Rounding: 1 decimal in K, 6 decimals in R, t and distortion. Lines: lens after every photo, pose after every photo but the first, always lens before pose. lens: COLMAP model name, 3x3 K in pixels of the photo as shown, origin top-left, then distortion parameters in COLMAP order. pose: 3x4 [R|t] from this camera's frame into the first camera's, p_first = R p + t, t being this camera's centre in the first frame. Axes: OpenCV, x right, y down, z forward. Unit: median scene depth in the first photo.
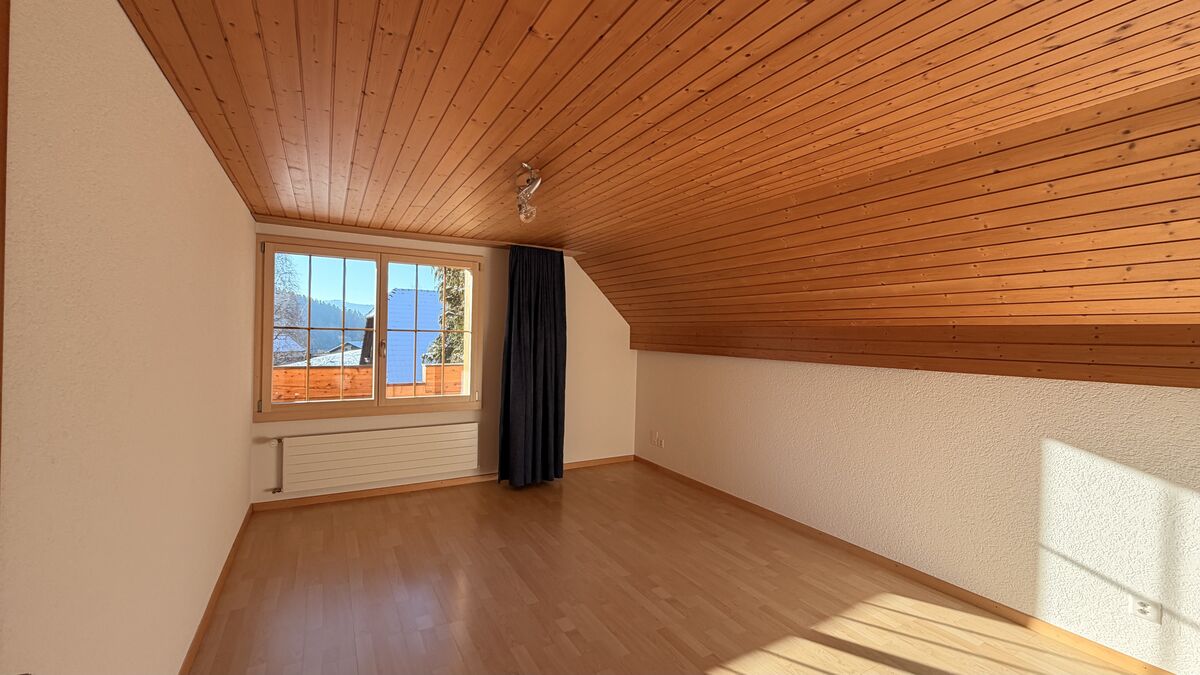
lens RADIAL K [[482.6, 0, 594.1], [0, 482.6, 340.3], [0, 0, 1]] dist [-0.004008, -0.000135]
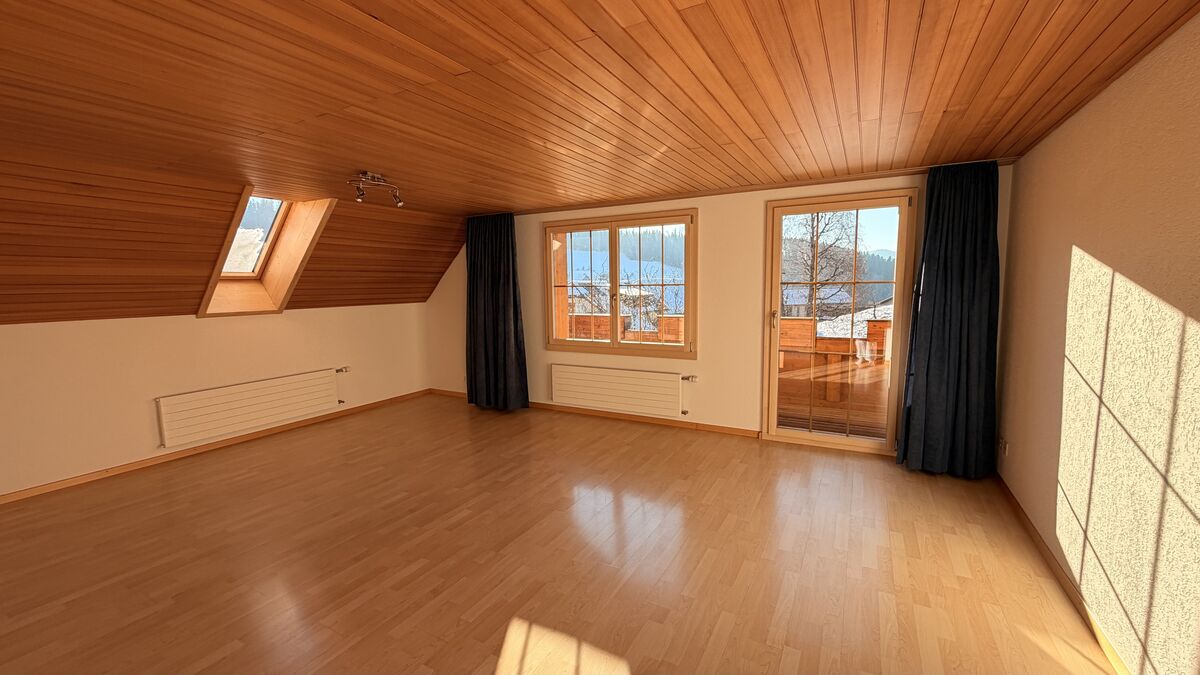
lens RADIAL K [[482.6, 0, 594.6], [0, 482.6, 336.3], [0, 0, 1]] dist [-0.004008, -0.000135]
pose [[0.520092, 0.057389, -0.852180, 0.421481], [0.017598, 0.996808, 0.077869, 0.008123], [0.853929, -0.055496, 0.517422, 0.227749]]
